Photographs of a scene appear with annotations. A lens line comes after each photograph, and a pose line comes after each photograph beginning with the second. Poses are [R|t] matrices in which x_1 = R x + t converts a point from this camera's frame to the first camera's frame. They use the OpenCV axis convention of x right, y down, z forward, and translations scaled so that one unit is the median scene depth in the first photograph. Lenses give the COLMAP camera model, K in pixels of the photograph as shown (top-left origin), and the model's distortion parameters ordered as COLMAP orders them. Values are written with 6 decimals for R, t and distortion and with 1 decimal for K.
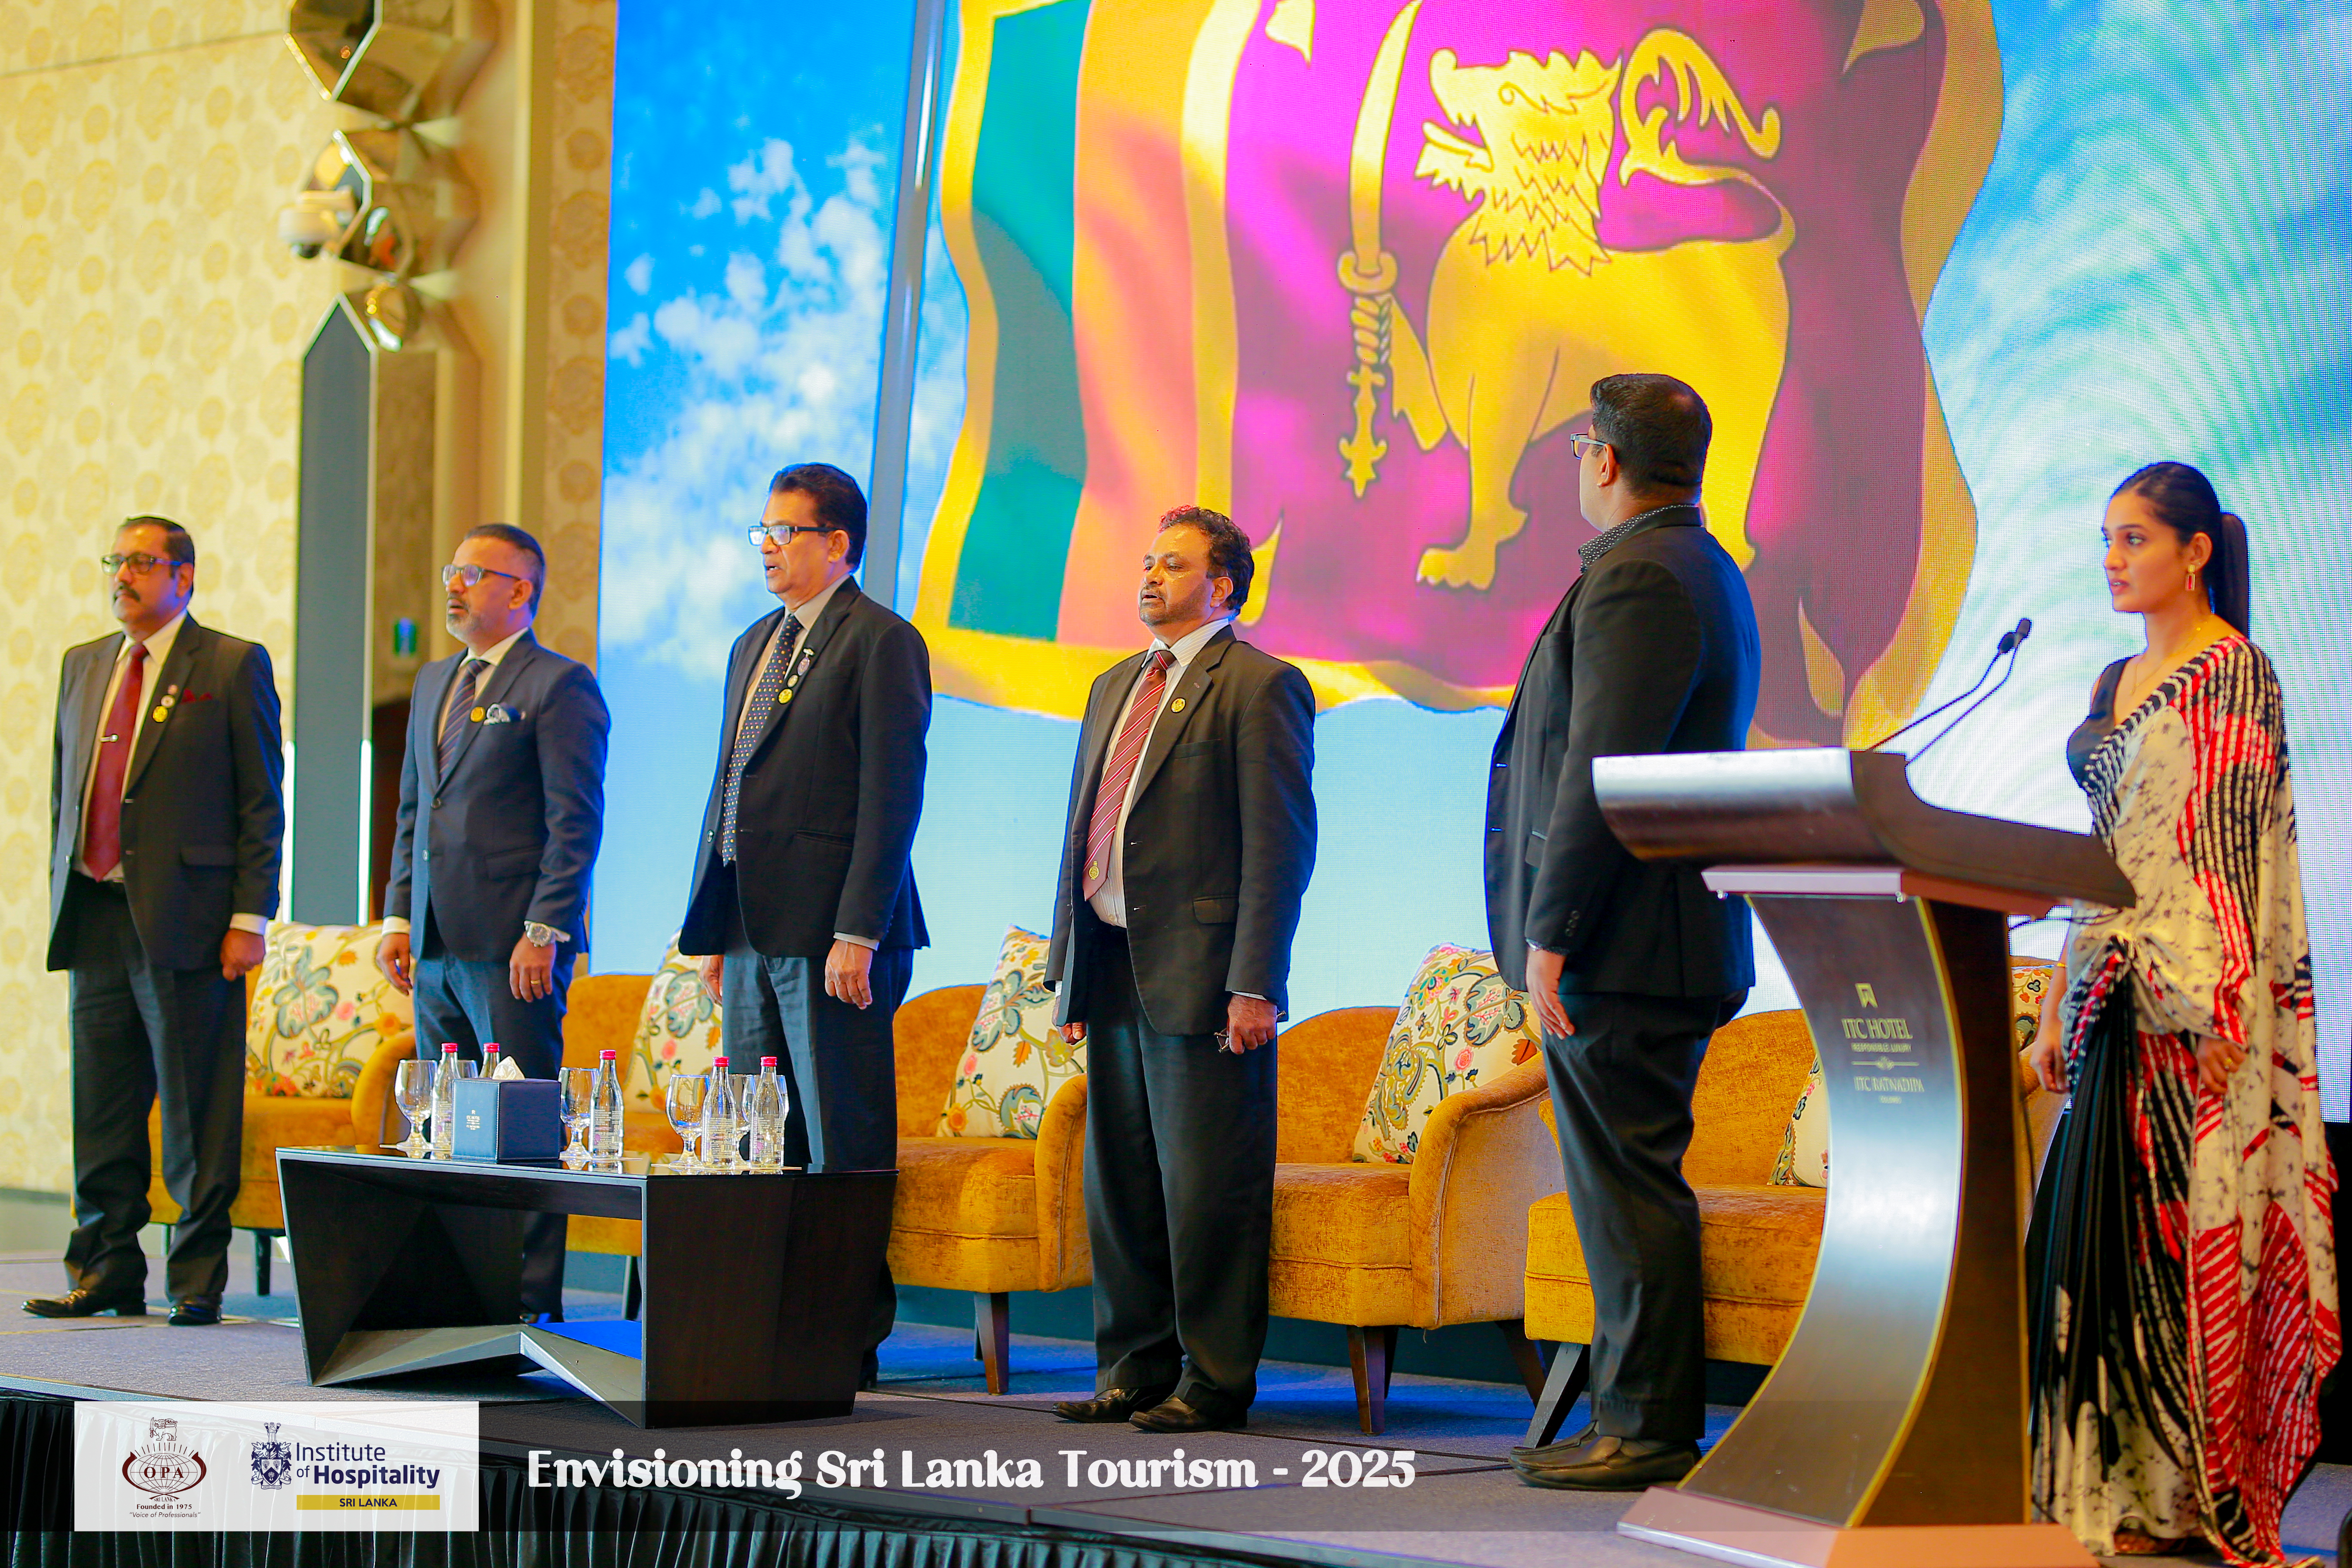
lens RADIAL K [[5669.7, 0, 1068.0], [0, 5669.7, 738.1], [0, 0, 1]] dist [0.102046, 0.000000]
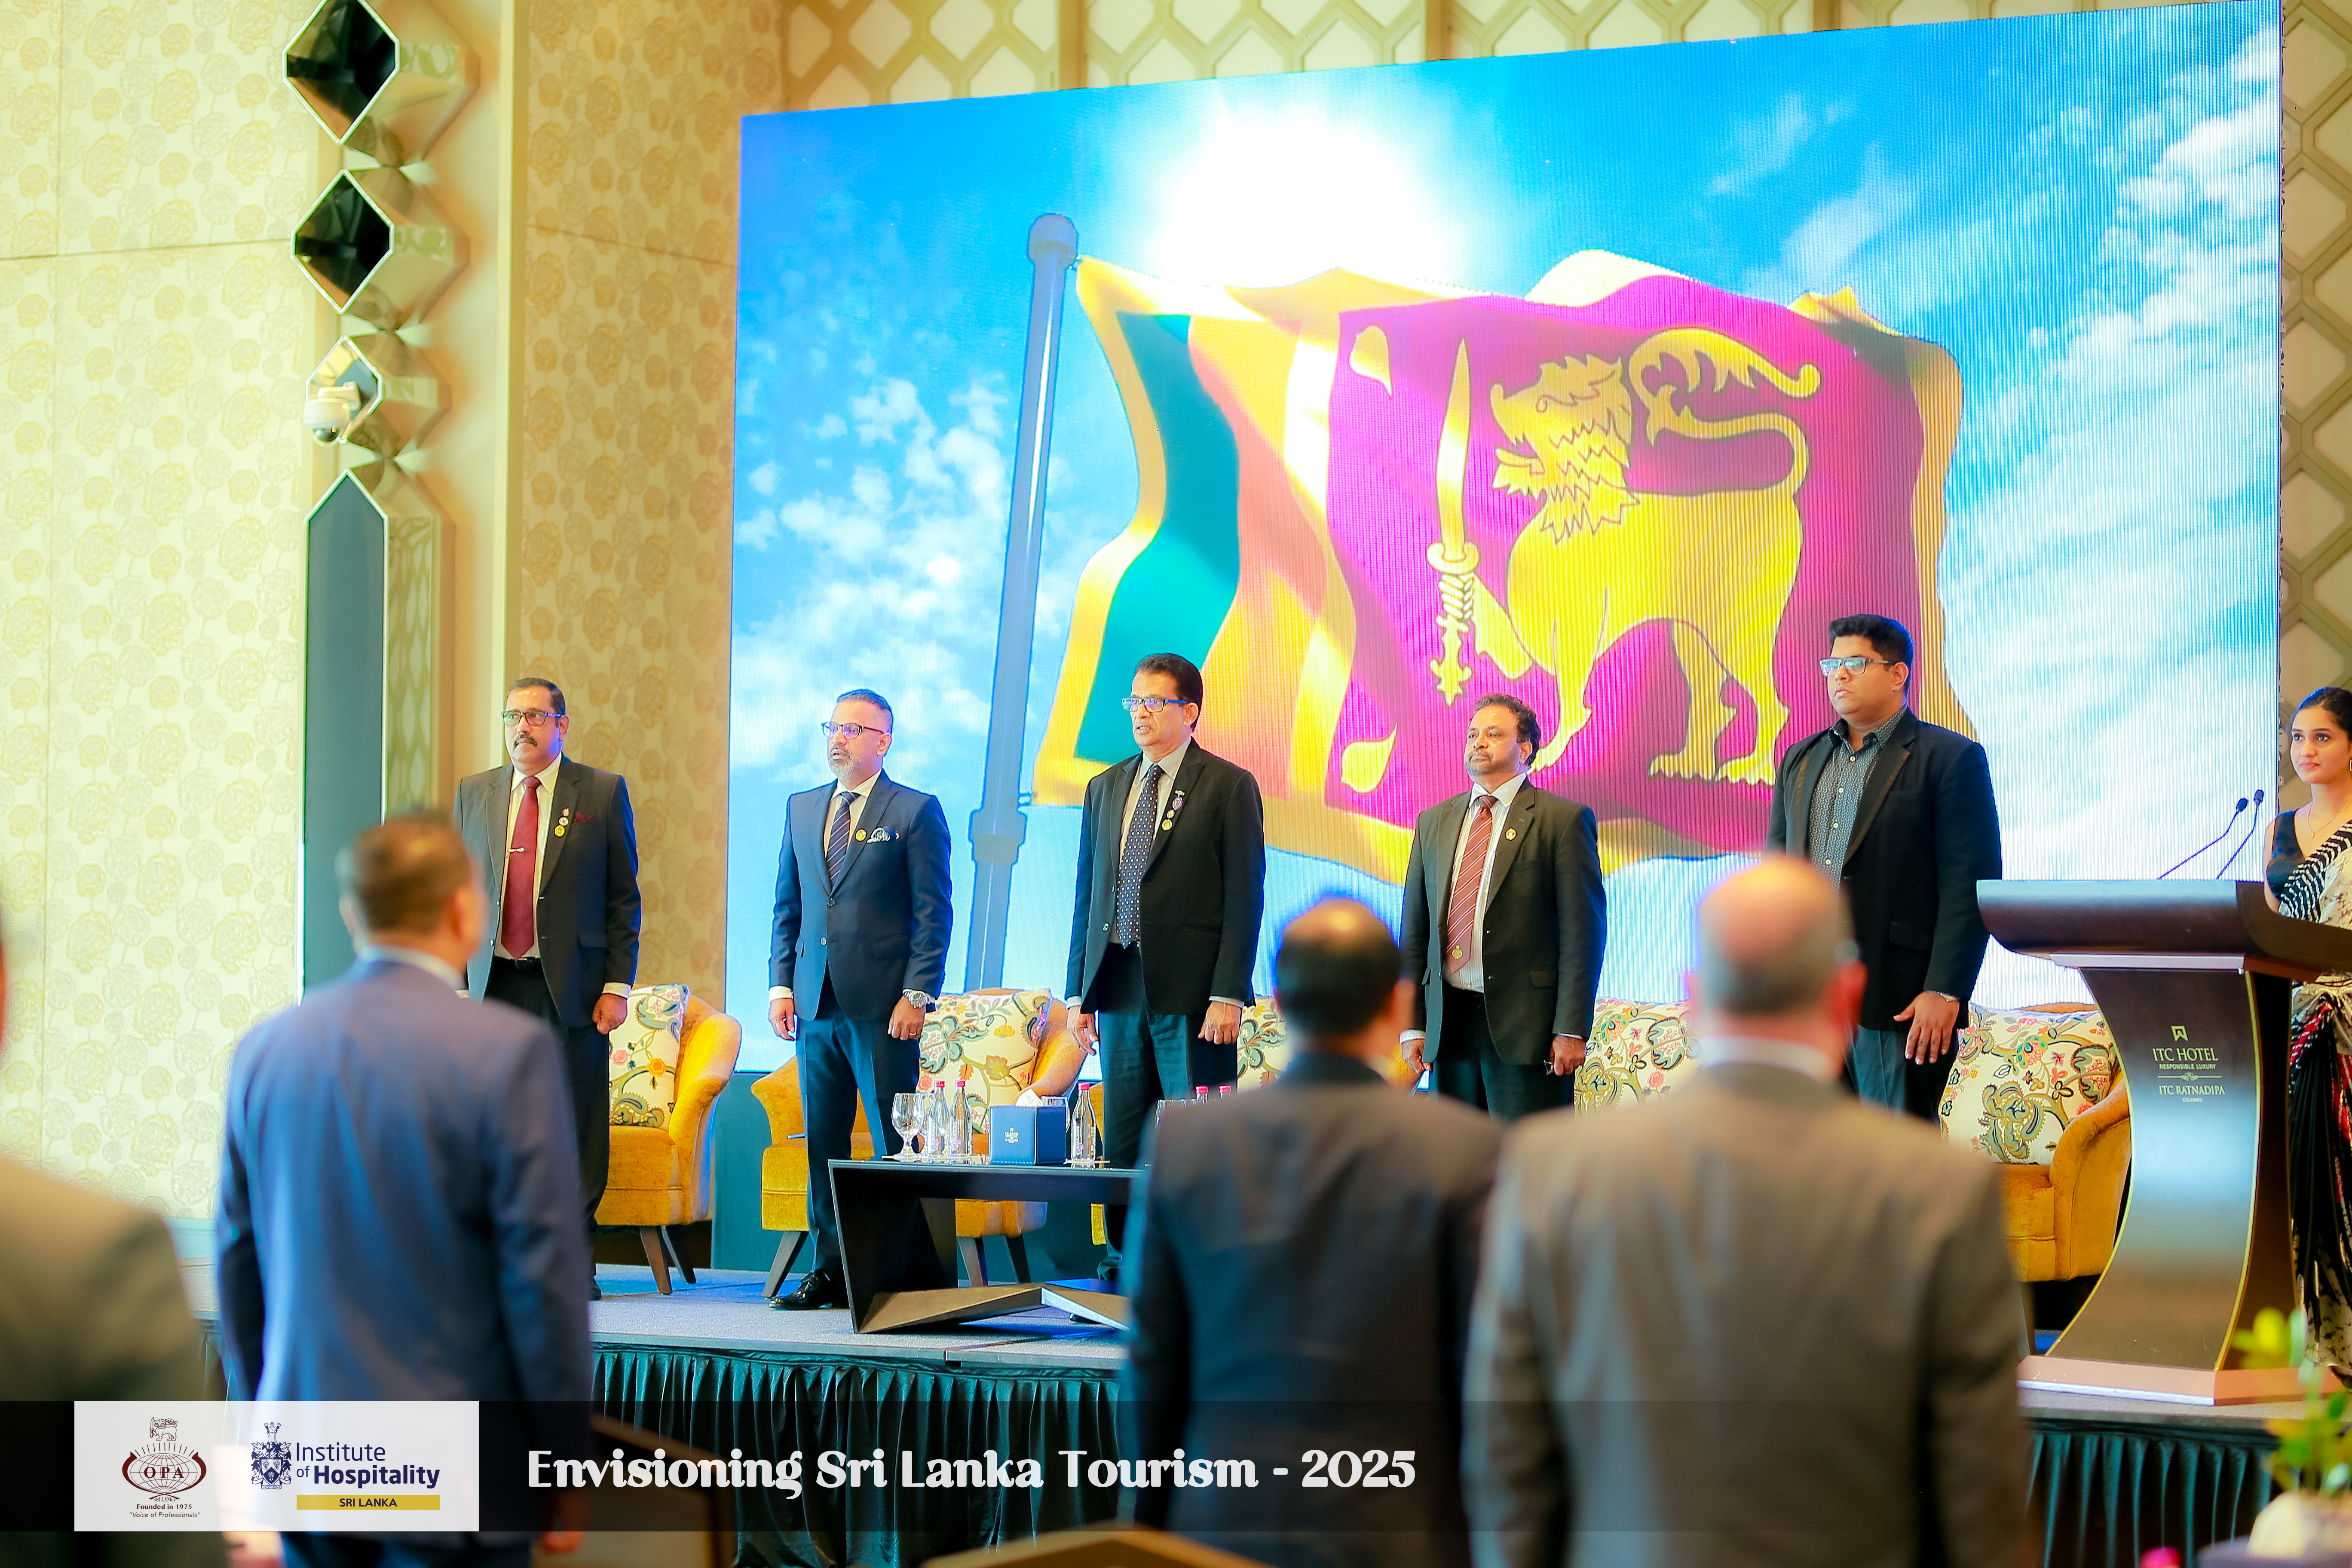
lens RADIAL K [[5669.7, 0, 1153.0], [0, 5669.7, 808.5], [0, 0, 1]] dist [0.102046, 0.000000]
pose [[0.964654, -0.004991, 0.263474, -0.390755], [0.002533, 0.999950, 0.009666, -0.023093], [-0.263509, -0.008657, 0.964618, -0.308327]]
